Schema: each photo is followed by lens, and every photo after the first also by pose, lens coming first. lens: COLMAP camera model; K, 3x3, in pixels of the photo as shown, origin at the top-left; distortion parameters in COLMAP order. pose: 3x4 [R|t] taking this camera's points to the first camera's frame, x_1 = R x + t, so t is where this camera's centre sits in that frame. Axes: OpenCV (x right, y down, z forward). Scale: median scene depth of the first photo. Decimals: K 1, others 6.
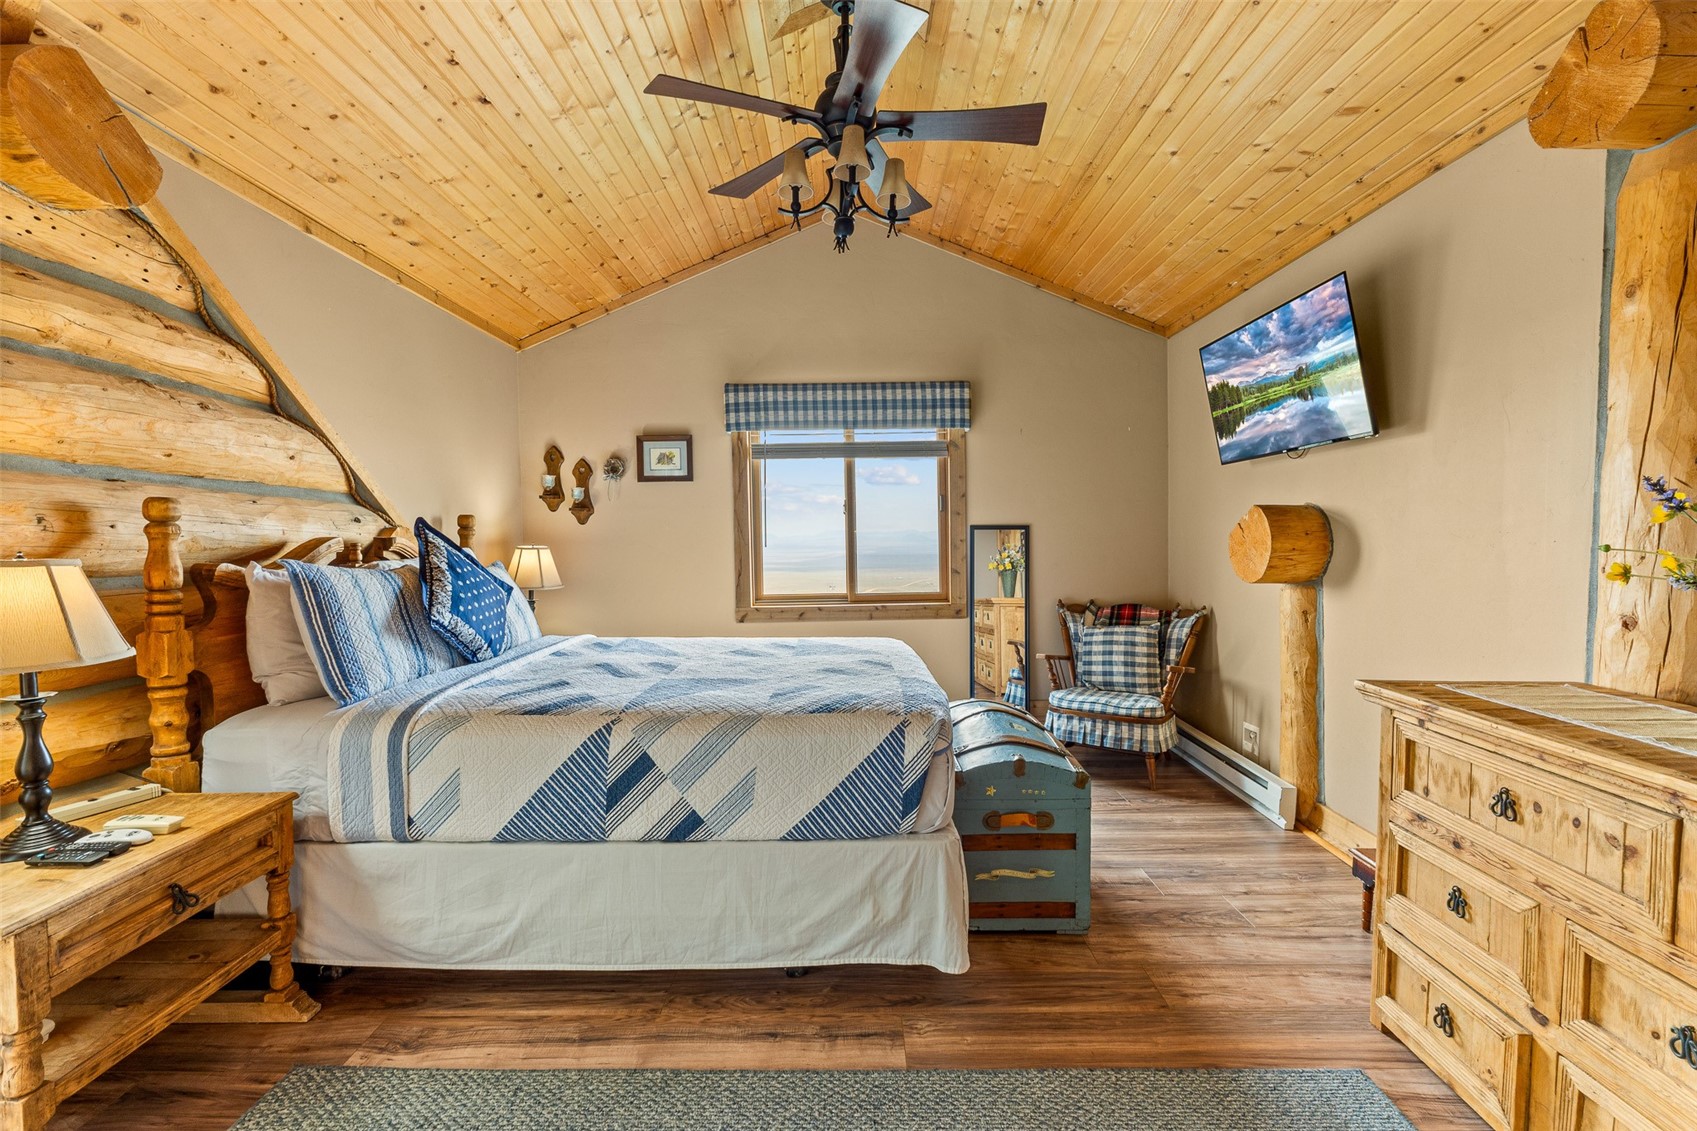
lens RADIAL K [[736.9, 0, 842.3], [0, 736.9, 555.6], [0, 0, 1]] dist [-0.008178, 0.000291]
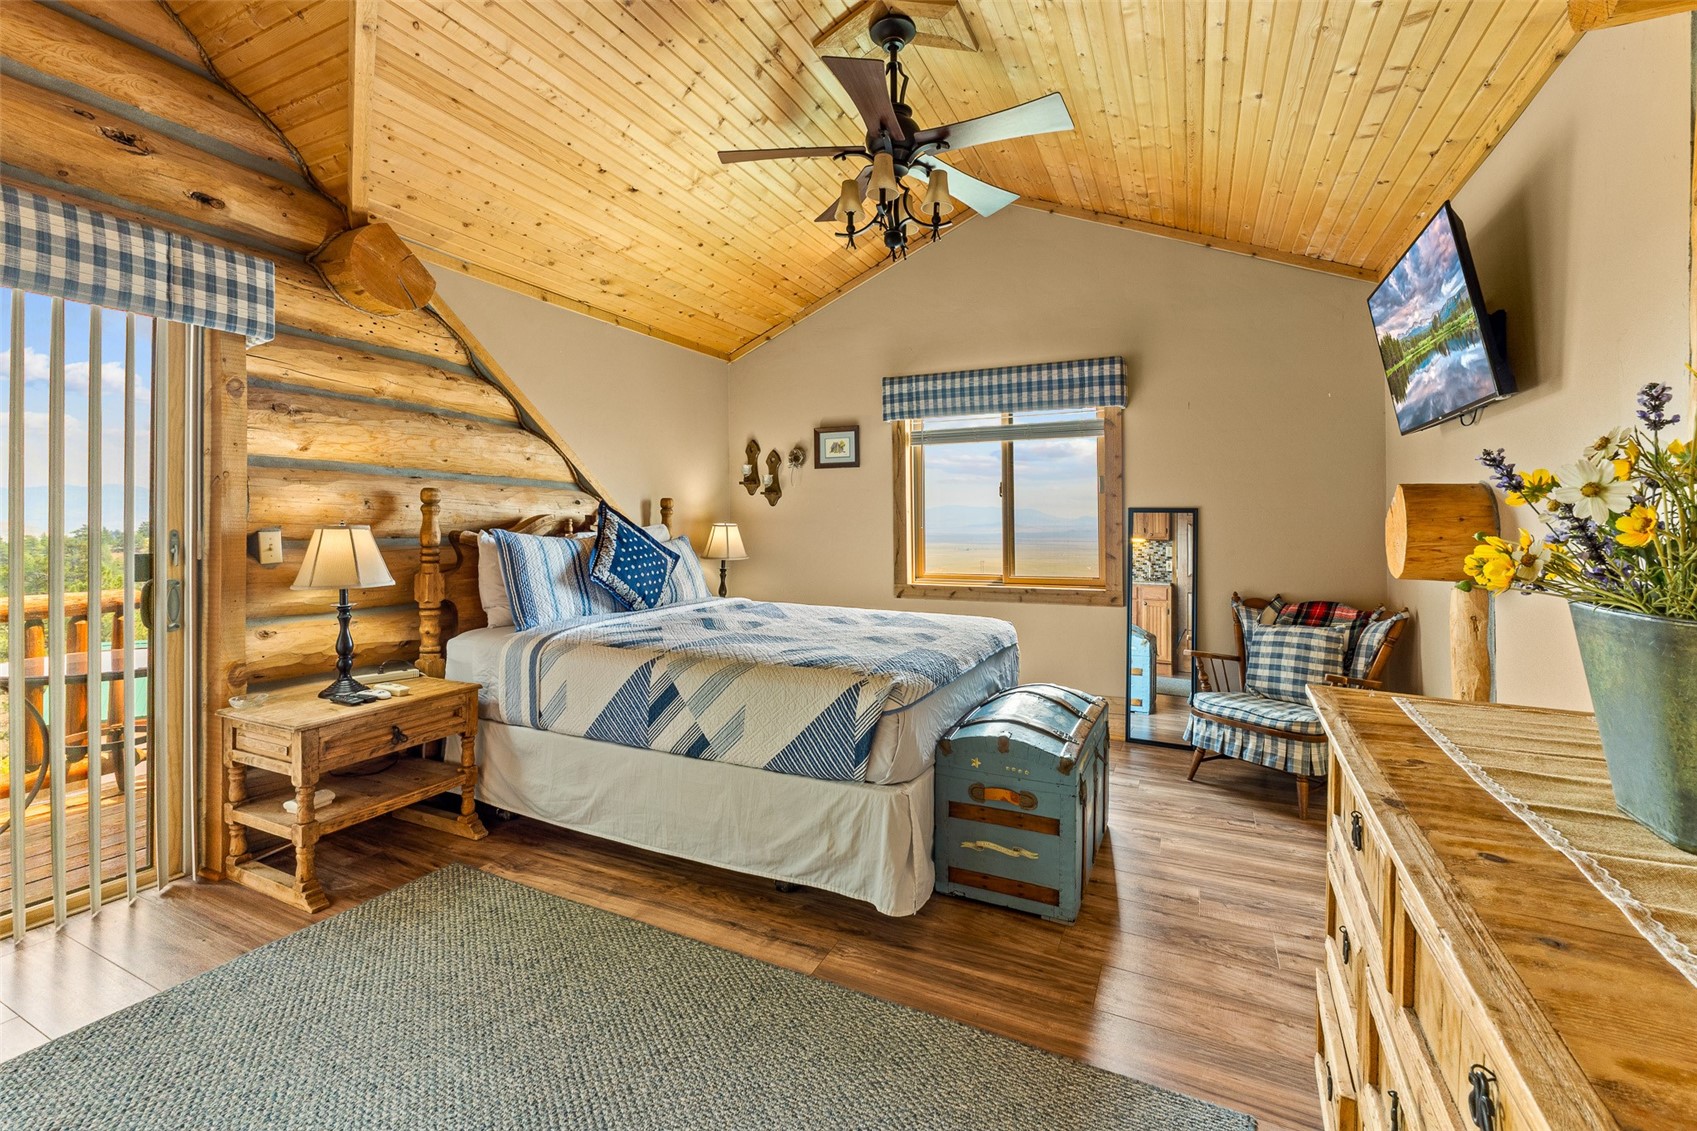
lens RADIAL K [[736.9, 0, 799.1], [0, 736.9, 514.6], [0, 0, 1]] dist [-0.008178, 0.000291]
pose [[0.893388, 0.007334, -0.449225, 0.405361], [-0.021414, 0.999426, -0.026269, 0.002095], [0.448775, 0.033088, 0.893032, -0.046731]]
